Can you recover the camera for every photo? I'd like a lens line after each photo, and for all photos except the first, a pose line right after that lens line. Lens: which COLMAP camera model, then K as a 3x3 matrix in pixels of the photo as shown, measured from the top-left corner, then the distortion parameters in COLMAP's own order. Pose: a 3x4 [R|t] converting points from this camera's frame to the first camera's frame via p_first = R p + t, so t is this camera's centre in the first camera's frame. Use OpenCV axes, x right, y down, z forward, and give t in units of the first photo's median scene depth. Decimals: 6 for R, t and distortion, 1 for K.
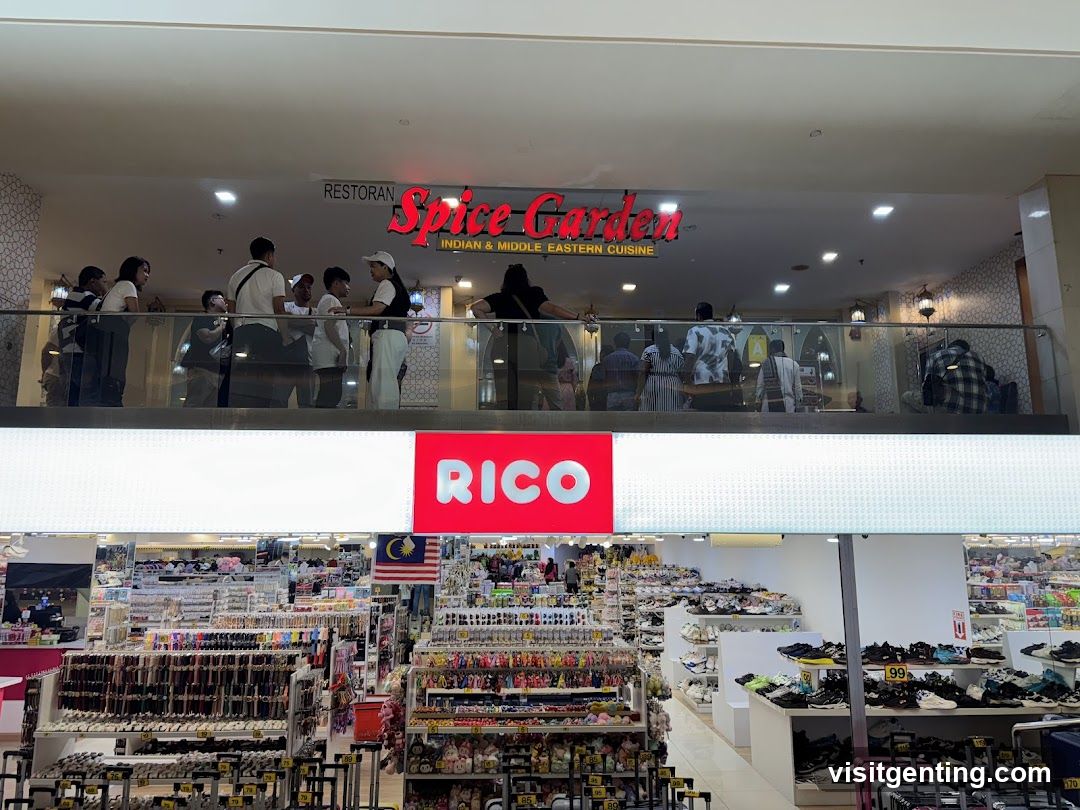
lens RADIAL K [[783.5, 0, 544.8], [0, 783.5, 401.7], [0, 0, 1]] dist [0.132671, -0.143966]
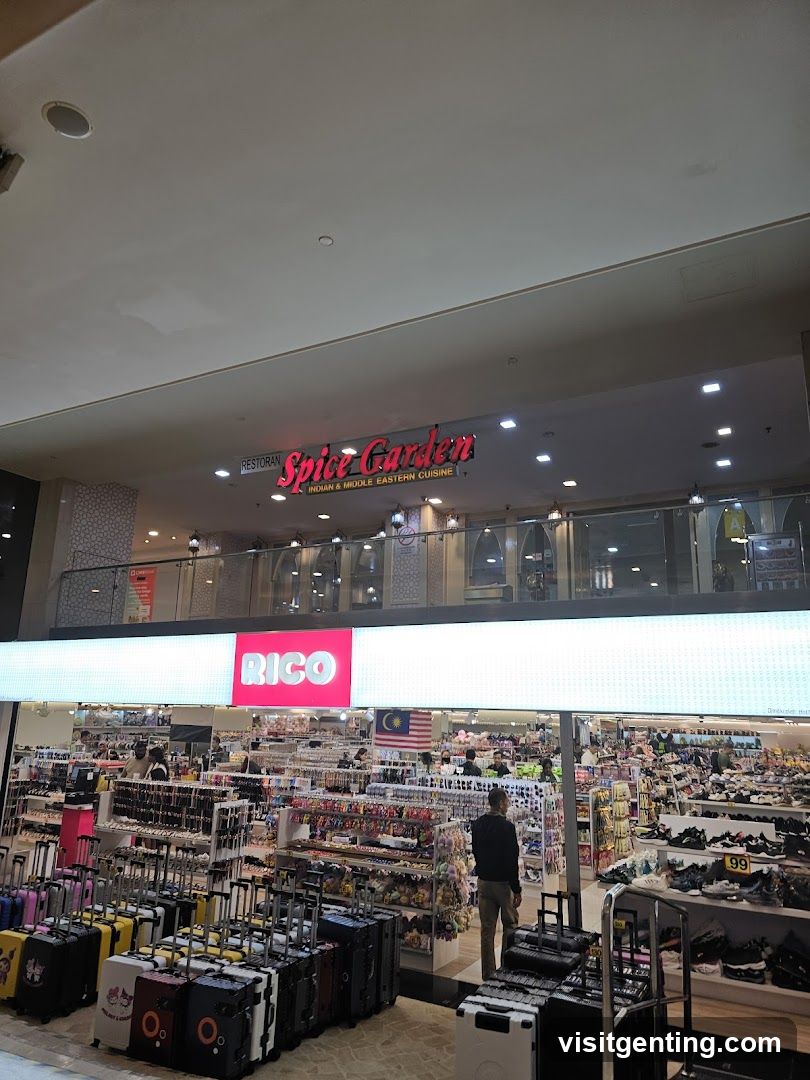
lens RADIAL K [[770.2, 0, 422.0], [0, 770.2, 537.4], [0, 0, 1]] dist [0.071942, -0.000590]
pose [[0.844882, -0.099445, -0.525628, 0.709539], [0.067123, 0.994511, -0.080264, -0.000434], [0.530724, 0.032532, 0.846920, -0.013444]]
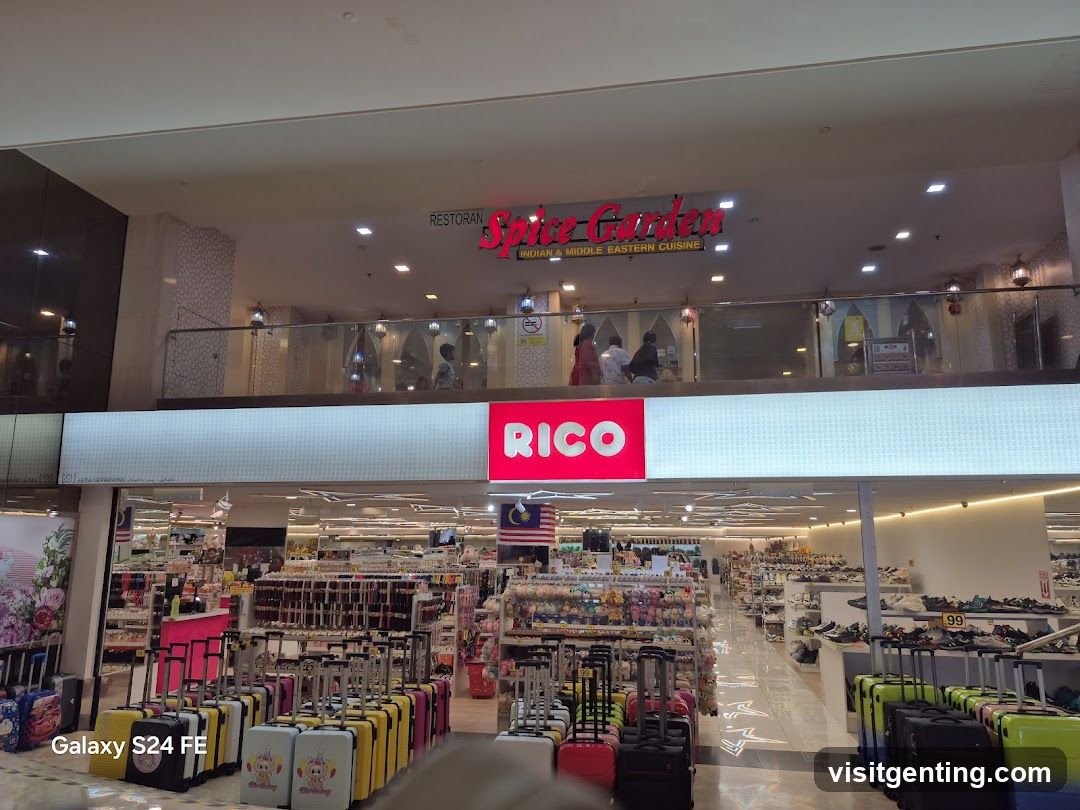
lens RADIAL K [[783.5, 0, 544.8], [0, 783.5, 401.7], [0, 0, 1]] dist [0.132671, -0.143966]
pose [[0.971788, -0.037470, -0.232859, 0.179621], [0.034689, 0.999270, -0.016029, 0.049165], [0.233290, 0.007499, 0.972378, -0.176928]]
